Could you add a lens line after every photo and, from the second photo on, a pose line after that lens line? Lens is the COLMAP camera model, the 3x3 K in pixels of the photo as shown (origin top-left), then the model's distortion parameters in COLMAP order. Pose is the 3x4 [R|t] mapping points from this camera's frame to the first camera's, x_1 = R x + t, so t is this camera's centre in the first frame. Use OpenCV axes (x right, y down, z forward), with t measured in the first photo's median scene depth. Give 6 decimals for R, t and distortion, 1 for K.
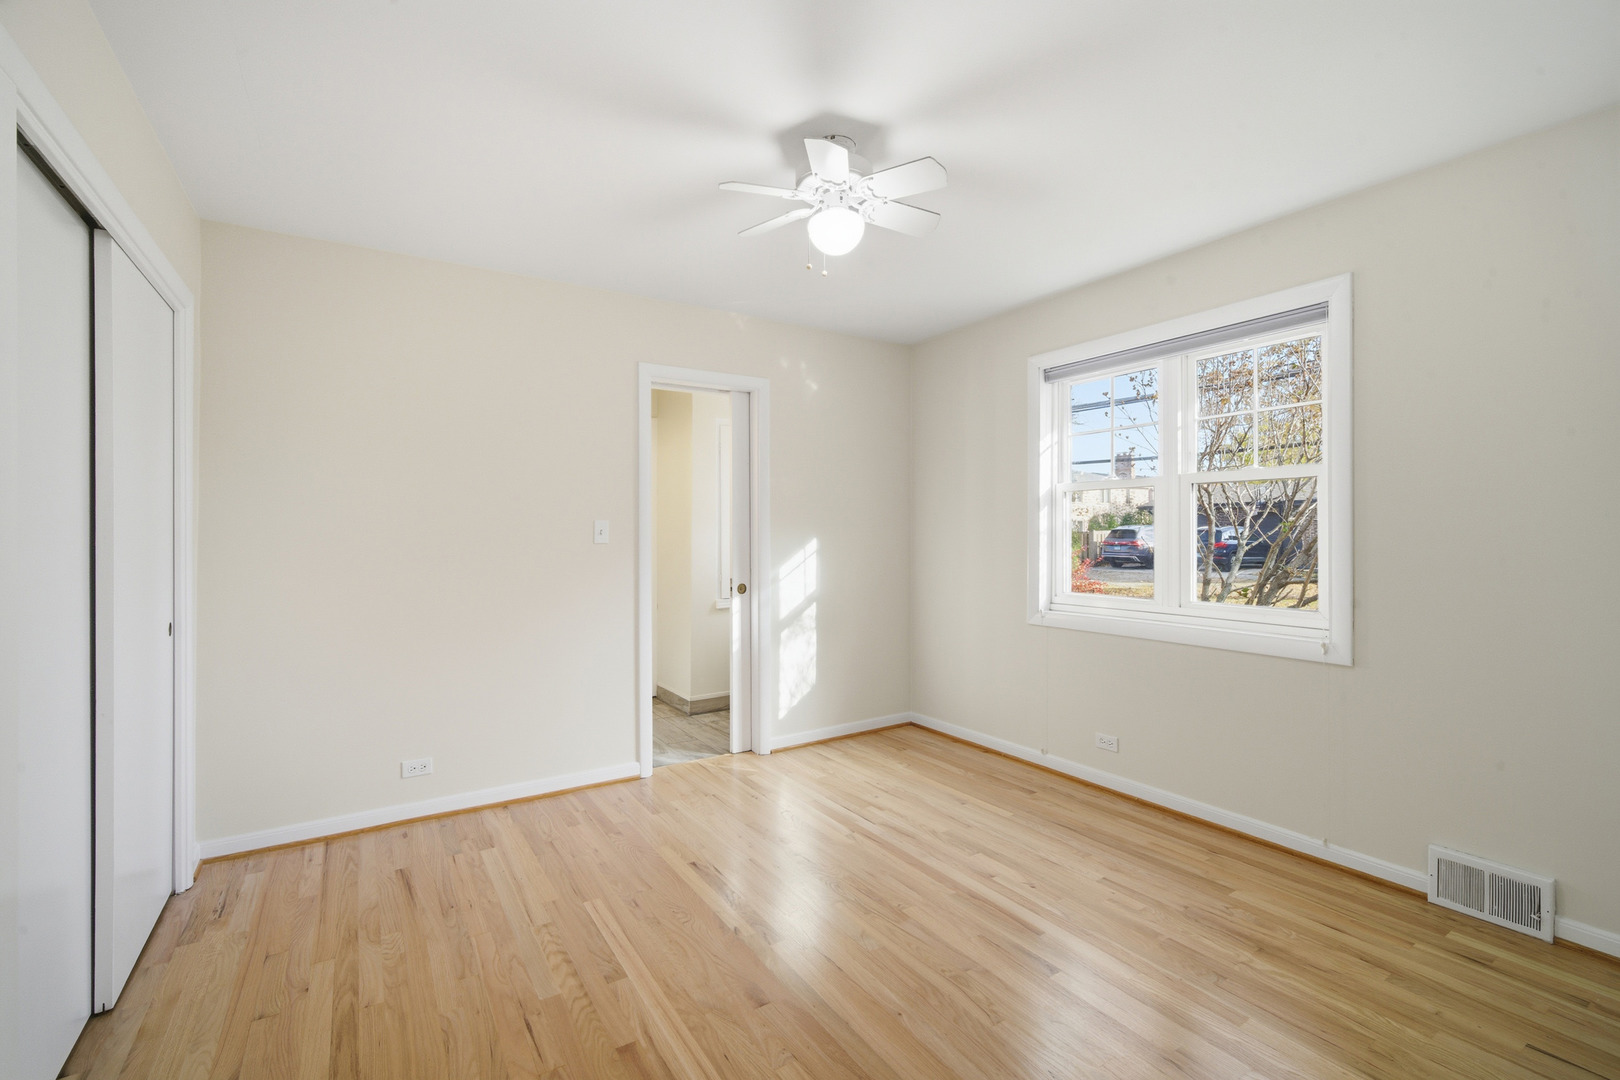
lens RADIAL K [[702.2, 0, 809.3], [0, 702.2, 530.7], [0, 0, 1]] dist [-0.012873, 0.004011]
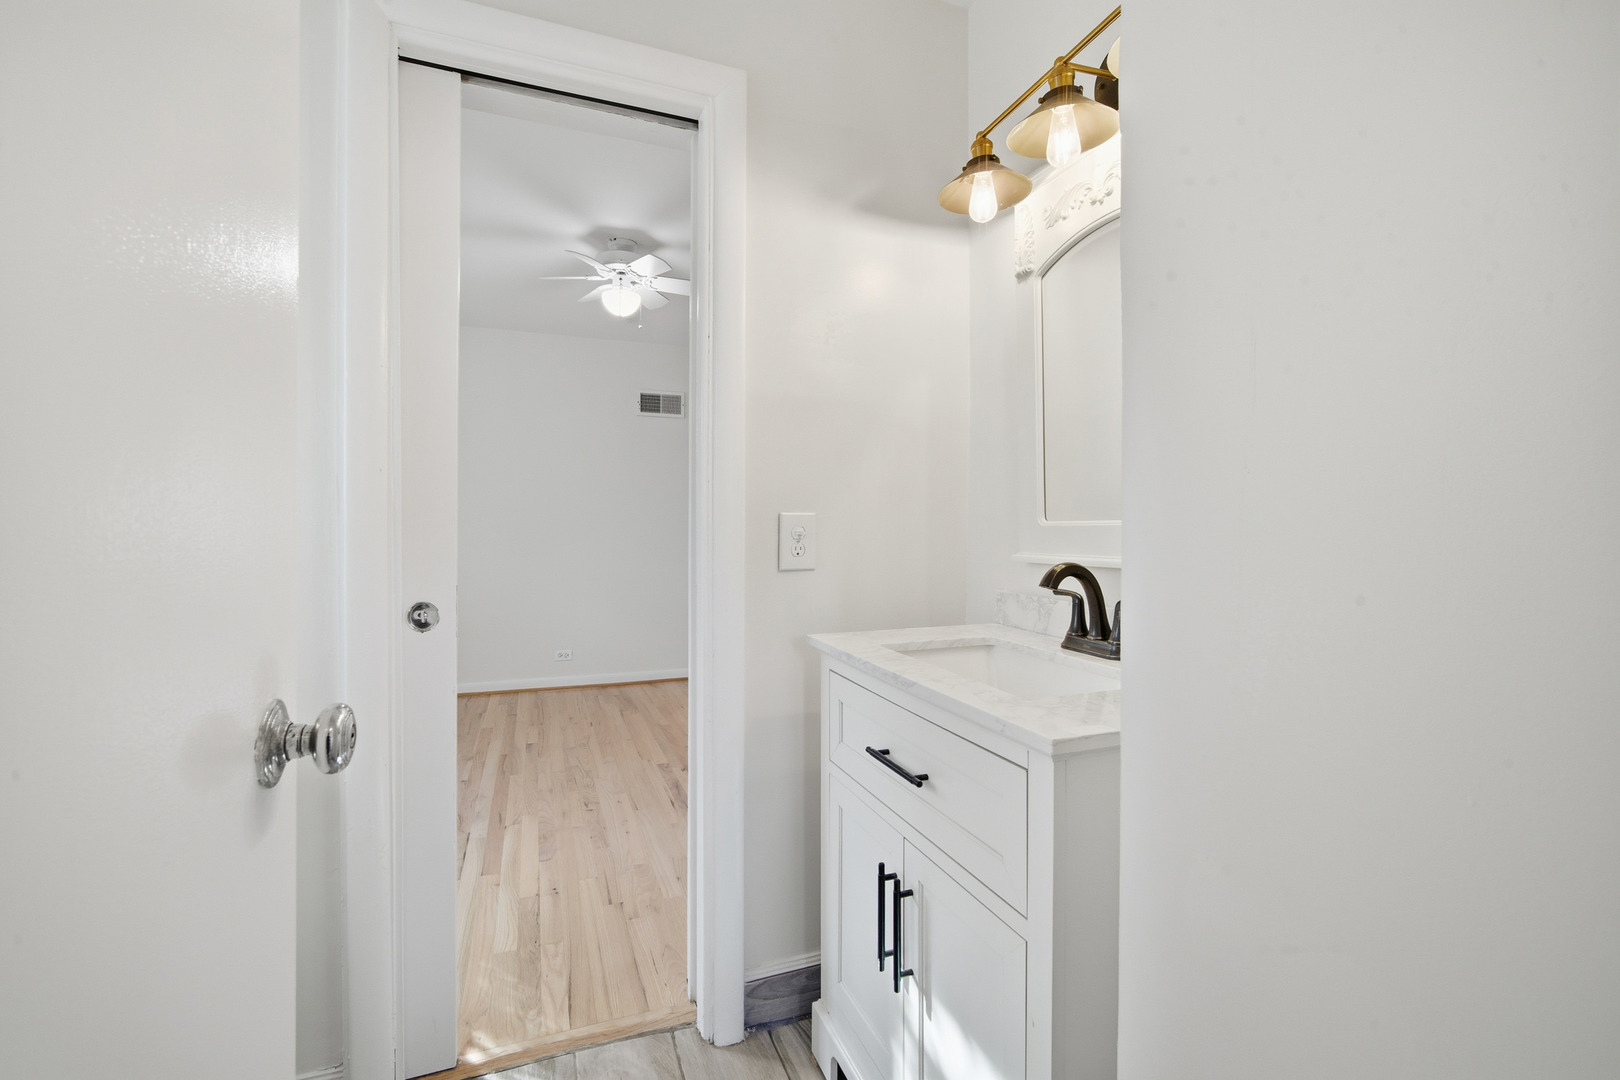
lens RADIAL K [[702.2, 0, 809.3], [0, 702.2, 530.7], [0, 0, 1]] dist [-0.012873, 0.004011]
pose [[-0.978667, -0.001934, 0.205444, -0.613994], [-0.002047, 0.999998, -0.000339, 0.063664], [-0.205443, -0.000752, -0.978669, 2.207197]]
